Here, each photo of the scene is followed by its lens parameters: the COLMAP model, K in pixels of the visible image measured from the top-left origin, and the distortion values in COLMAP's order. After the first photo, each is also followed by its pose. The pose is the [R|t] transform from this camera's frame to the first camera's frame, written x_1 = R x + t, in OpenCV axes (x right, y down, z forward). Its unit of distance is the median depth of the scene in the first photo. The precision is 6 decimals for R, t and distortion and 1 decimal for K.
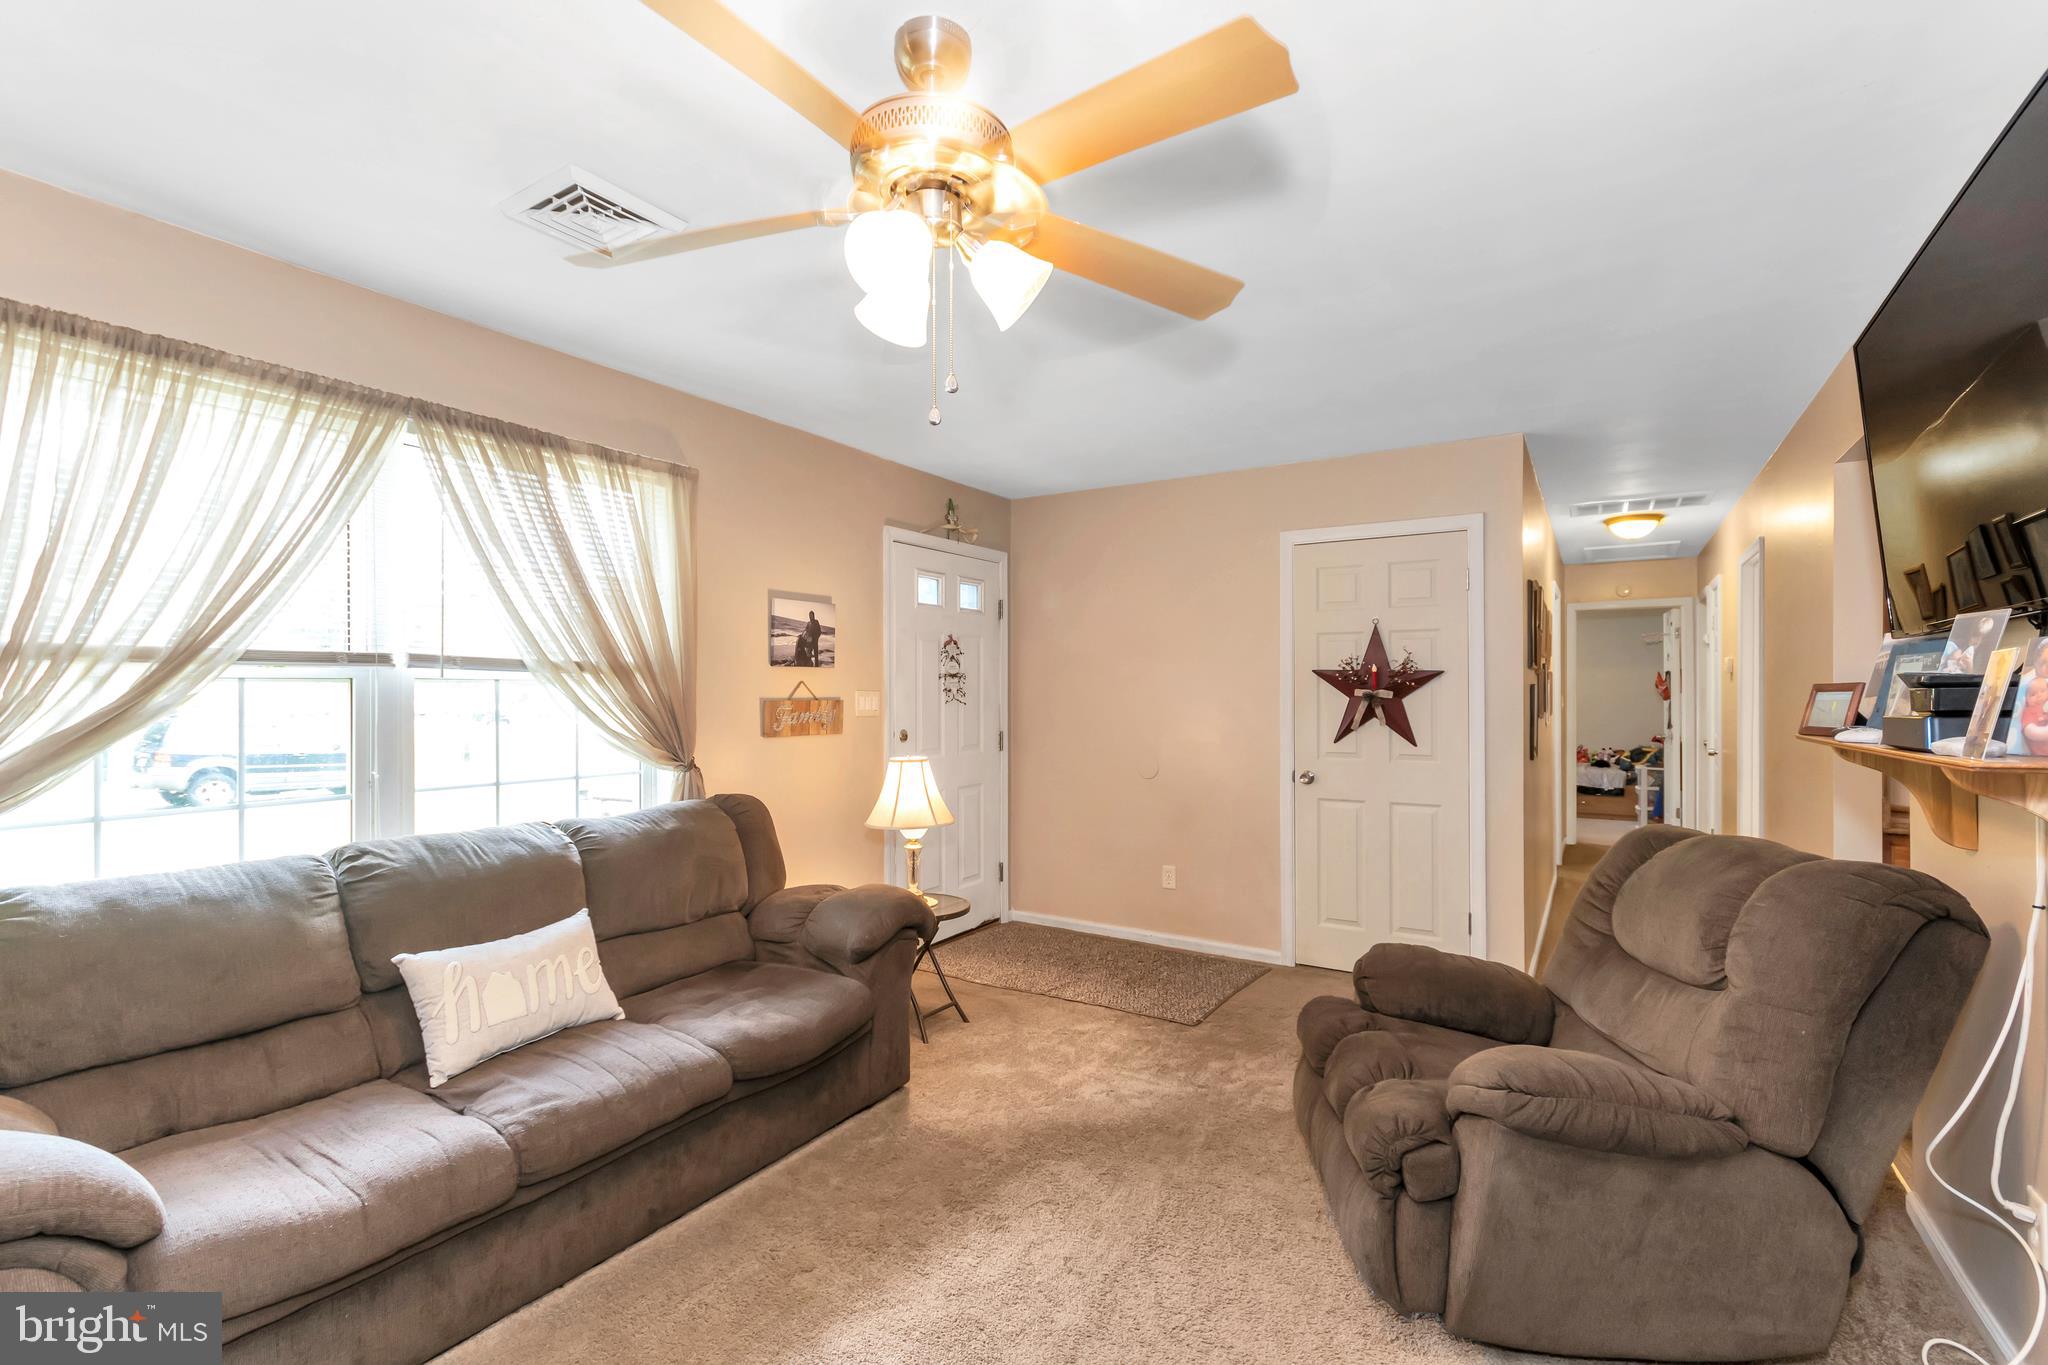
lens RADIAL K [[910.4, 0, 1027.3], [0, 910.4, 693.8], [0, 0, 1]] dist [0.004373, 0.000792]
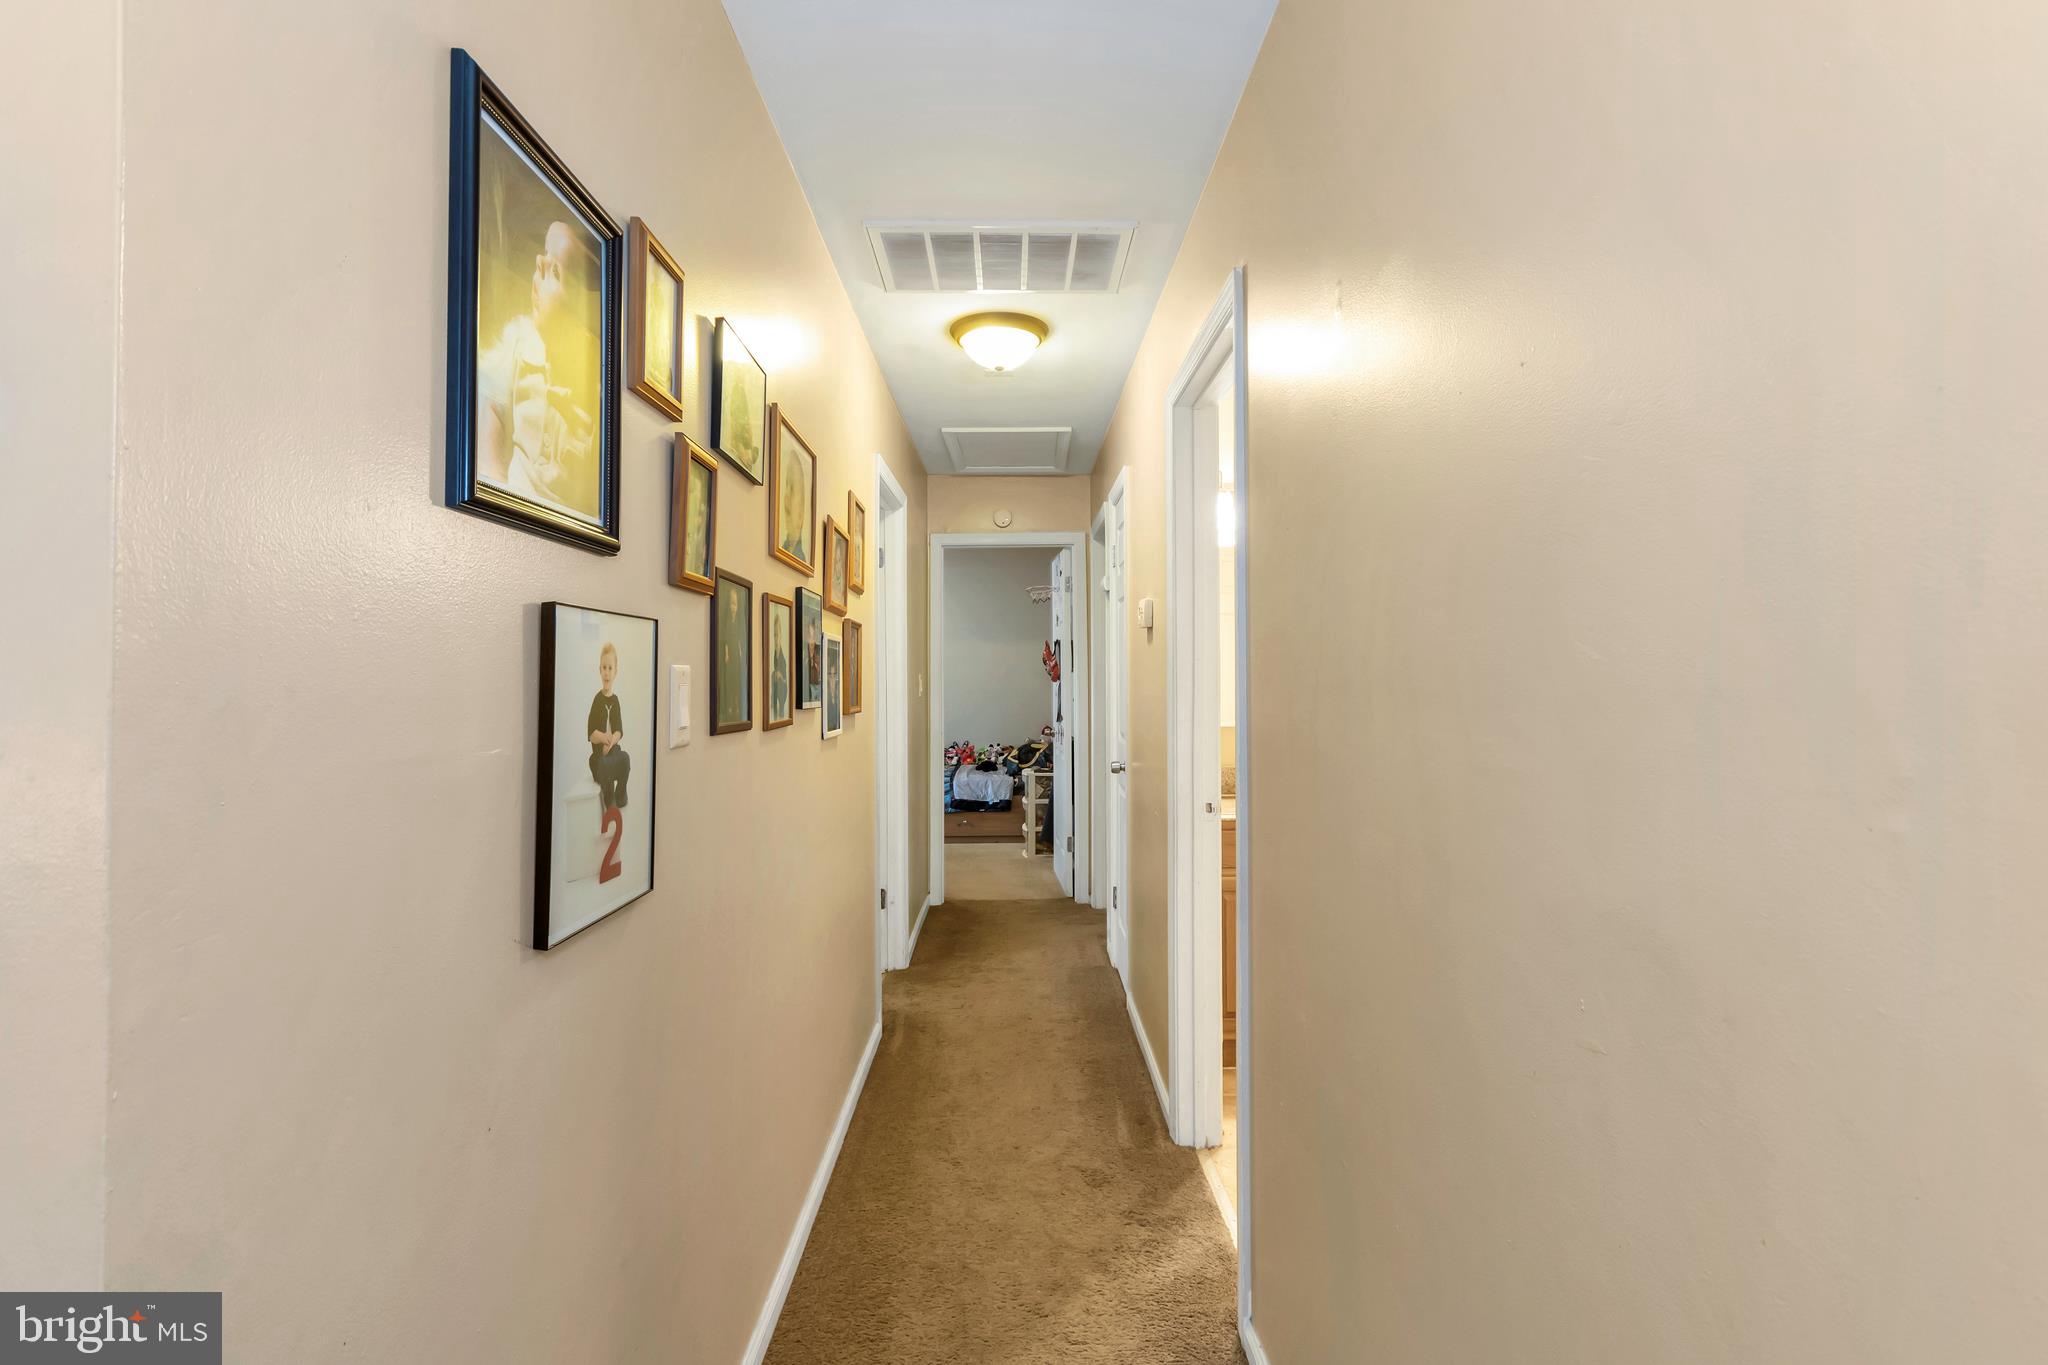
lens RADIAL K [[910.4, 0, 1027.3], [0, 910.4, 693.8], [0, 0, 1]] dist [0.004373, 0.000792]
pose [[0.838009, -0.010489, 0.545555, 0.273533], [0.003572, 0.999899, 0.013738, 0.006133], [-0.545644, -0.009564, 0.837962, 0.387351]]
